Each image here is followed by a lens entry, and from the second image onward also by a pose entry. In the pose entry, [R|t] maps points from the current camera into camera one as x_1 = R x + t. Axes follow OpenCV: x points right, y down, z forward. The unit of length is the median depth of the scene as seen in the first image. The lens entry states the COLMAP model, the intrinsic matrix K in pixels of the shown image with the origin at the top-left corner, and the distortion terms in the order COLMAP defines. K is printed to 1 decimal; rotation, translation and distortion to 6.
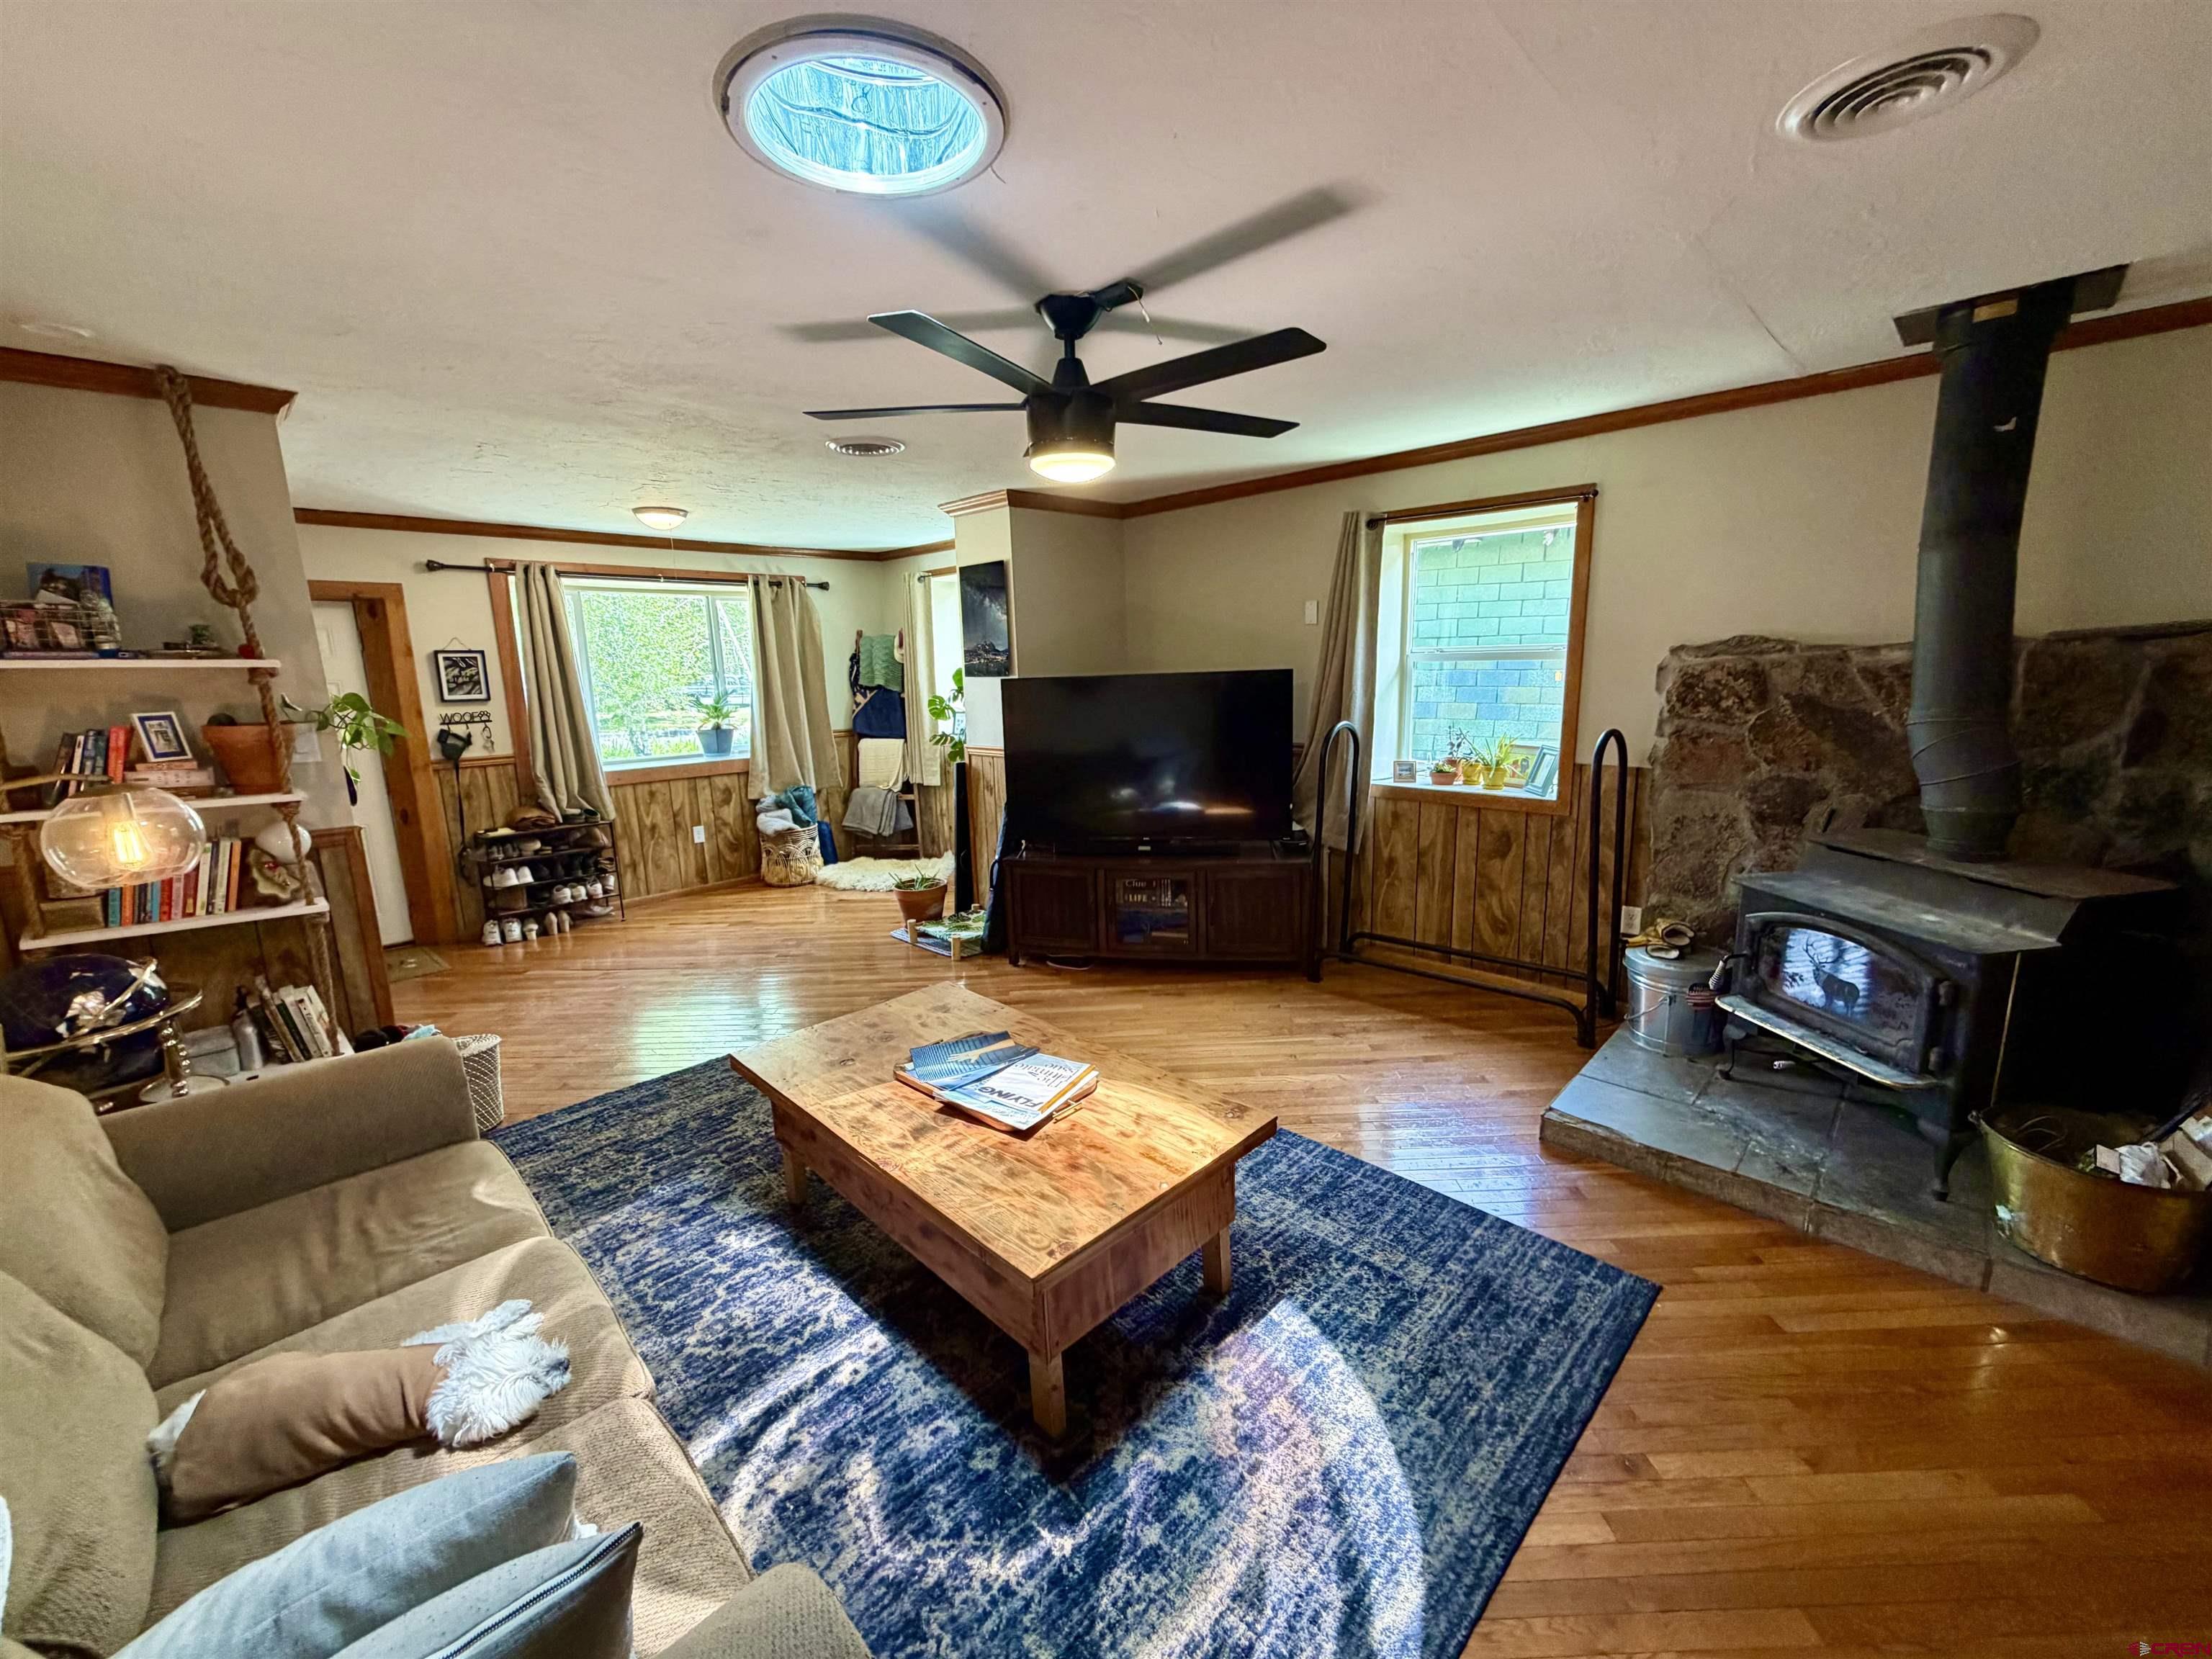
lens RADIAL K [[874.5, 0, 1100.5], [0, 874.5, 820.9], [0, 0, 1]] dist [0.009031, -0.000044]
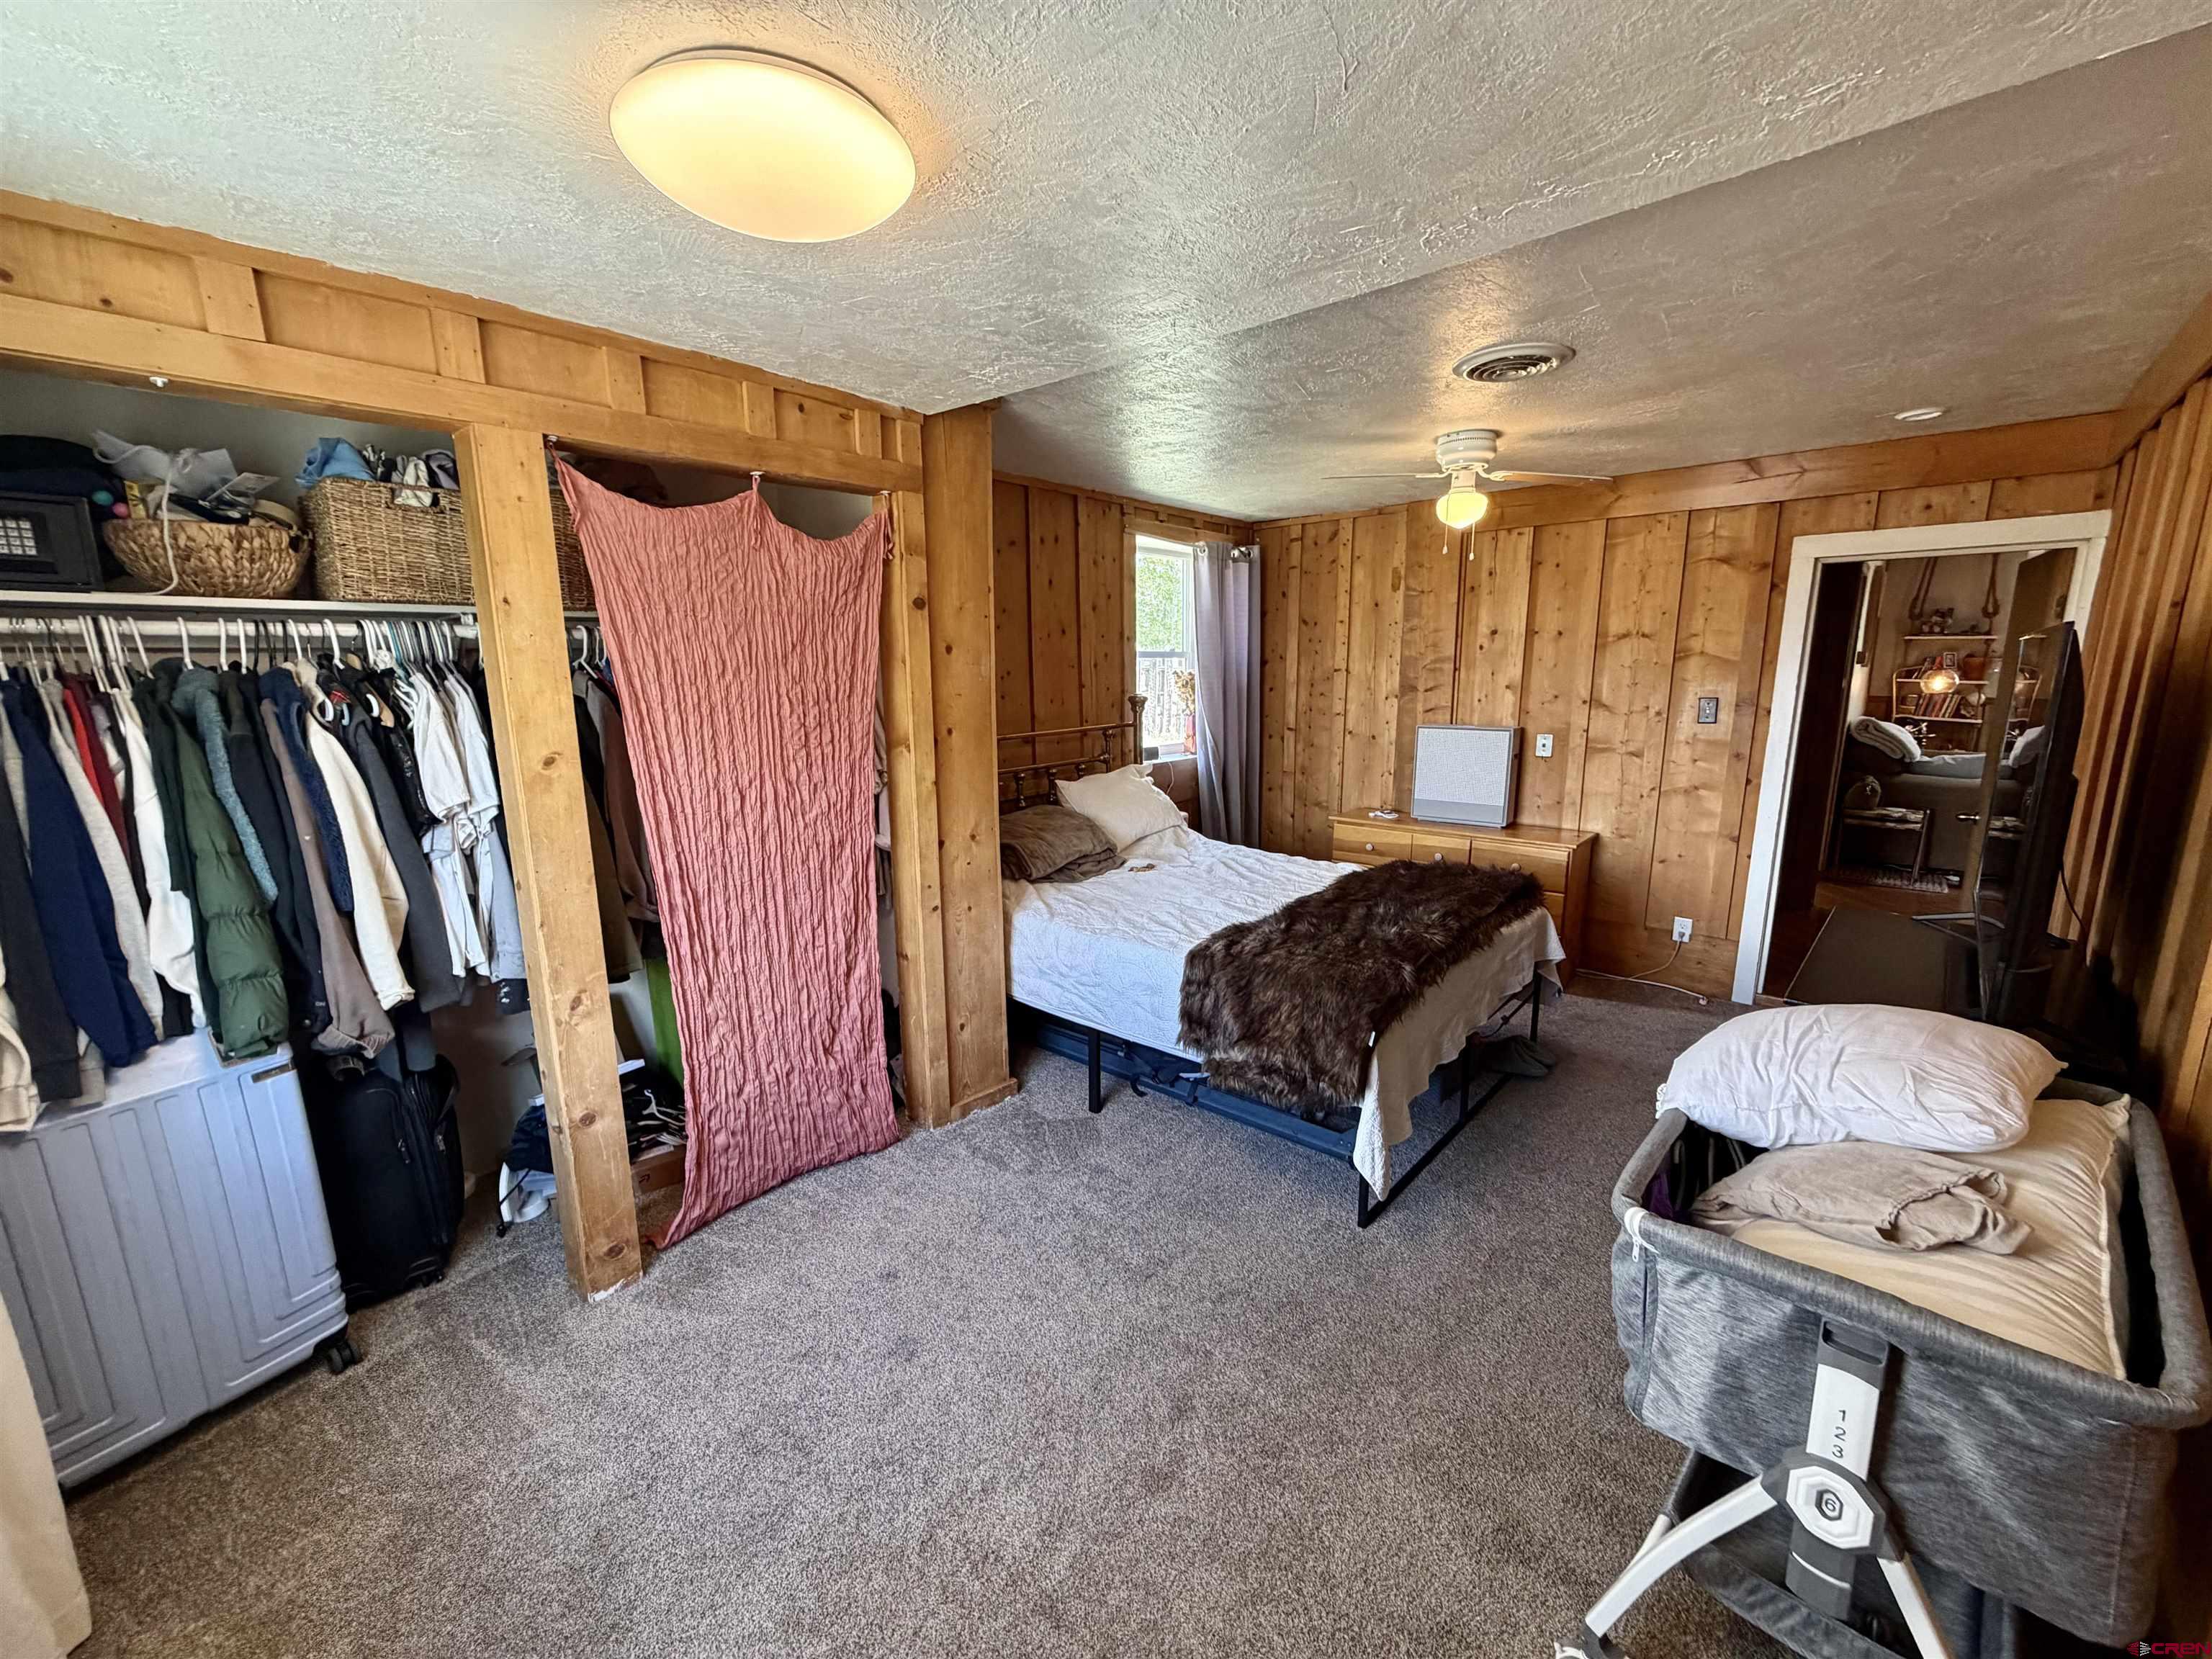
lens RADIAL K [[874.5, 0, 1104.5], [0, 874.5, 836.4], [0, 0, 1]] dist [0.009031, -0.000044]
pose [[0.039218, 0.214209, -0.976000, 1.657454], [-0.171902, 0.963636, 0.204588, 0.313476], [0.984333, 0.159753, 0.074615, -1.721090]]
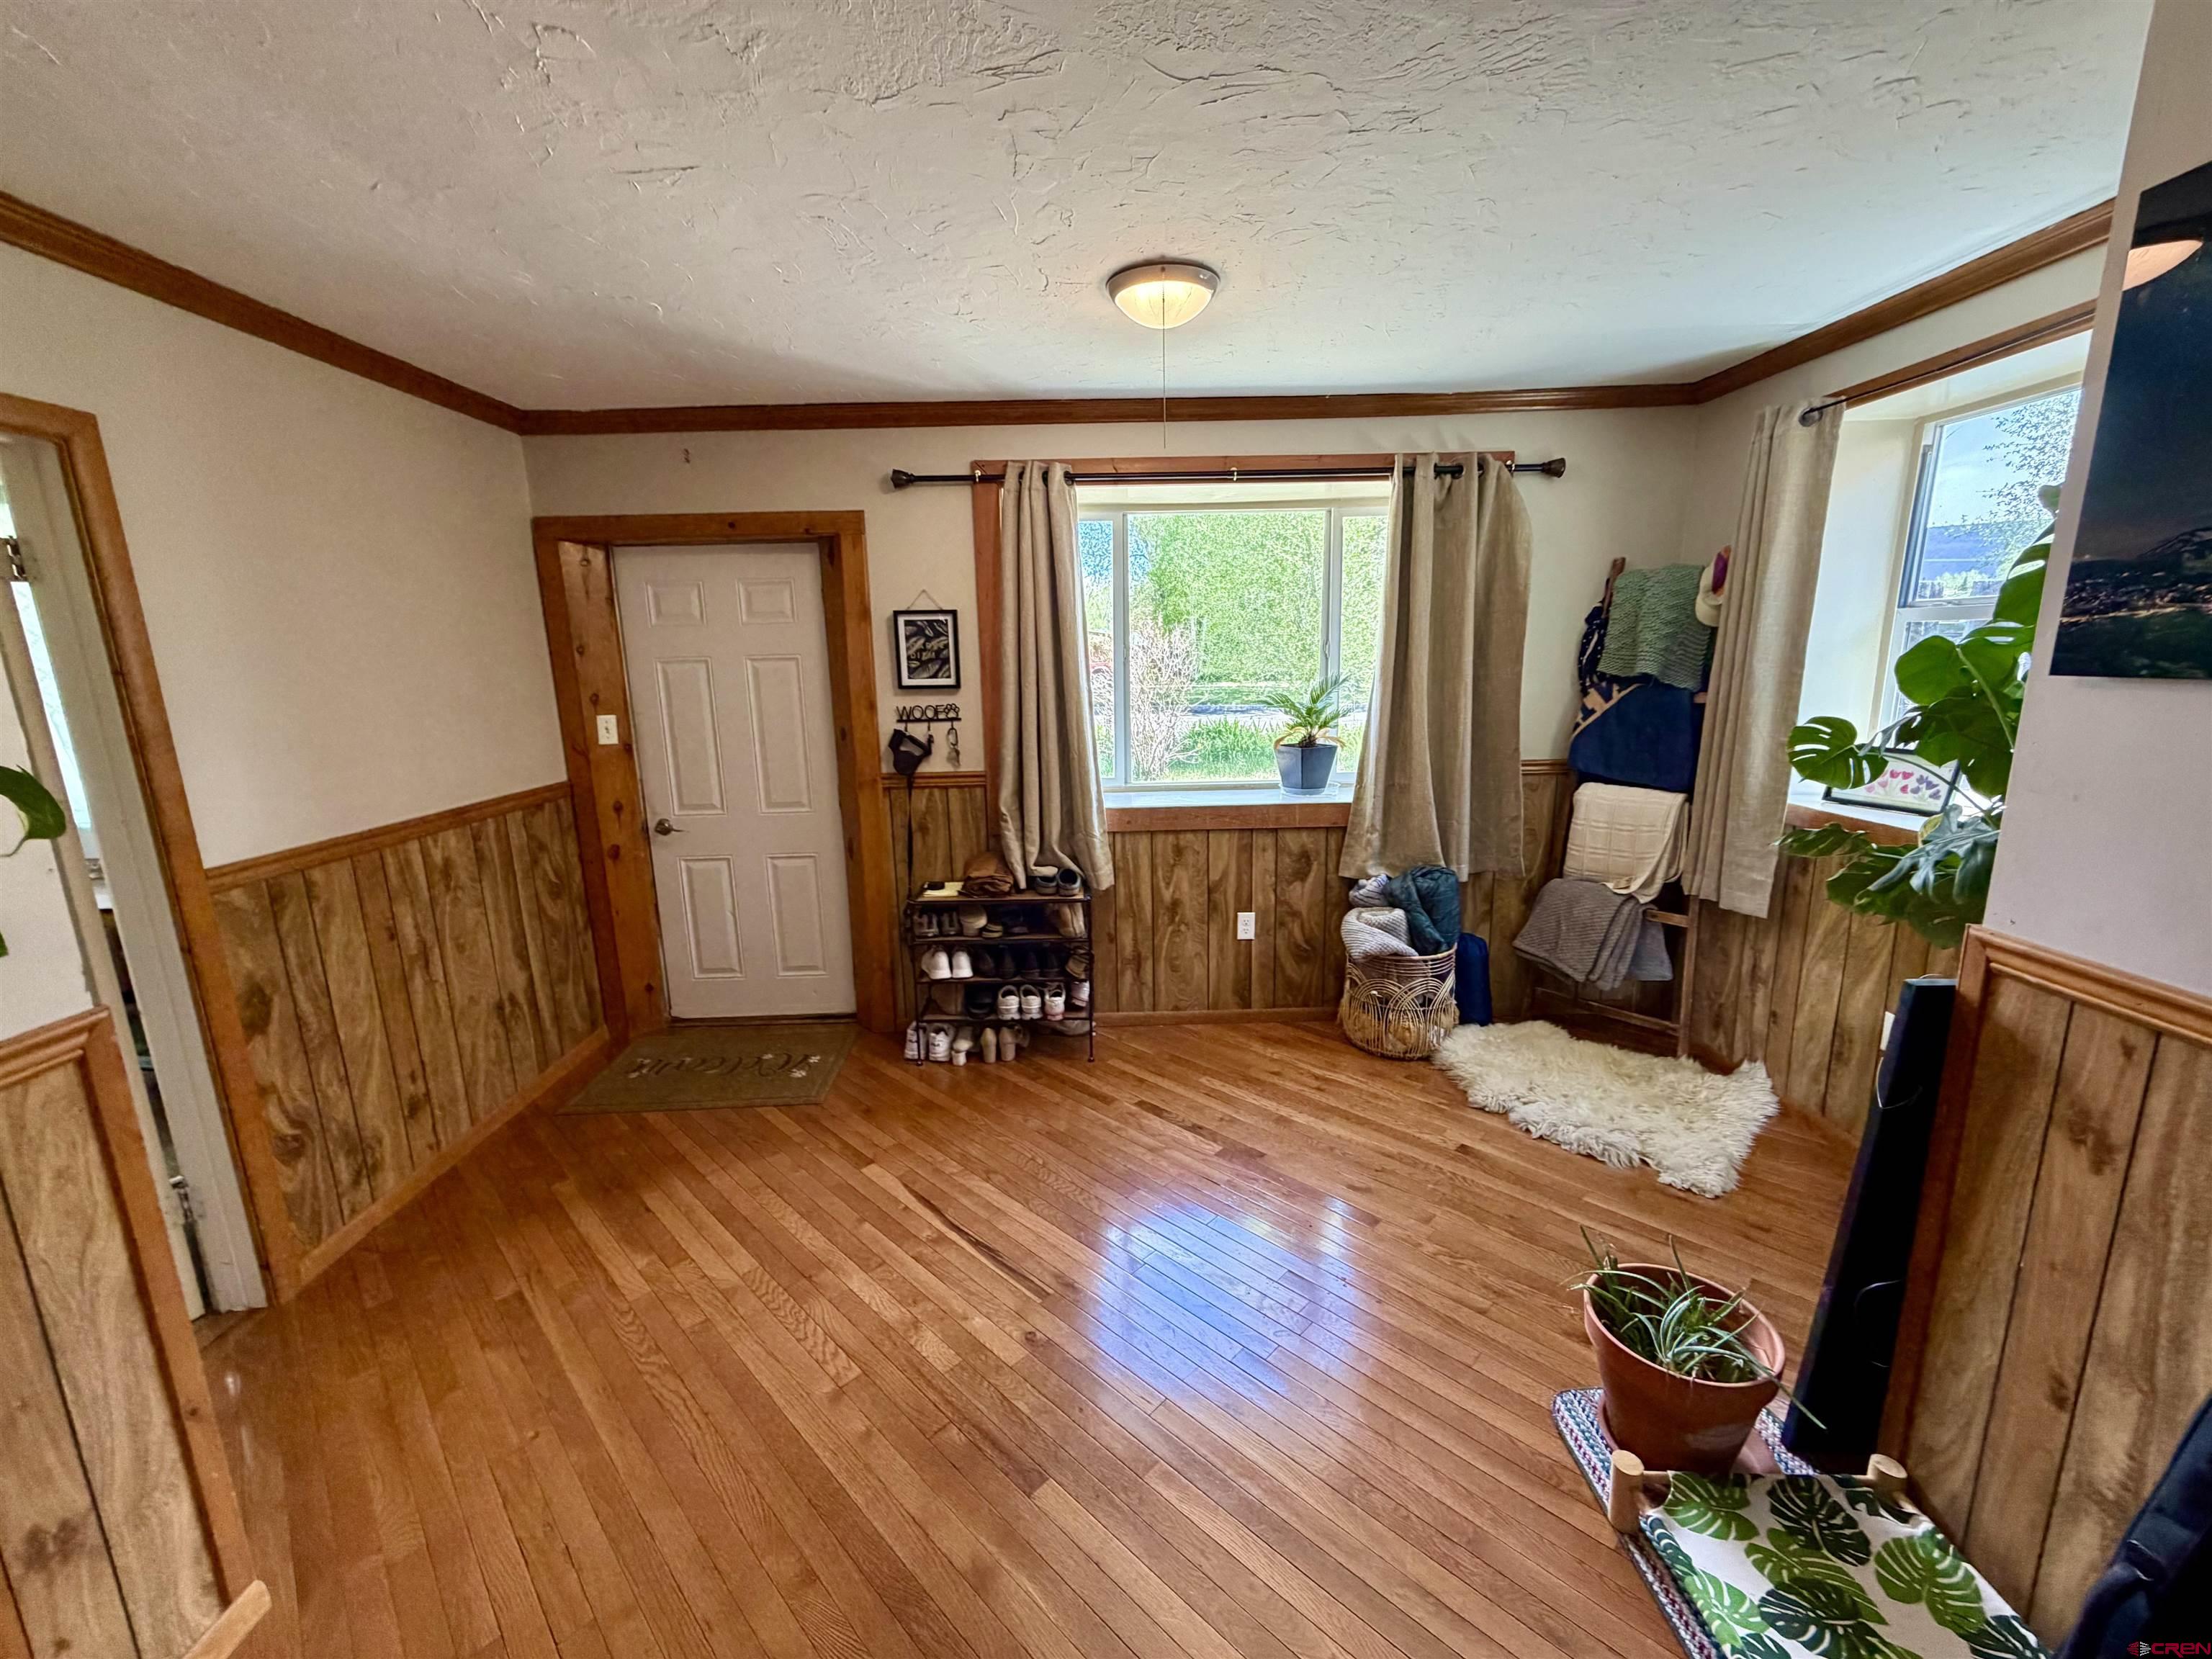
lens RADIAL K [[874.5, 0, 1101.8], [0, 874.5, 822.6], [0, 0, 1]] dist [0.009031, -0.000044]
pose [[0.702864, 0.151298, -0.695048, -0.150344], [-0.123823, 0.988223, 0.089901, -0.104827], [0.700465, 0.022875, 0.713320, 0.586314]]
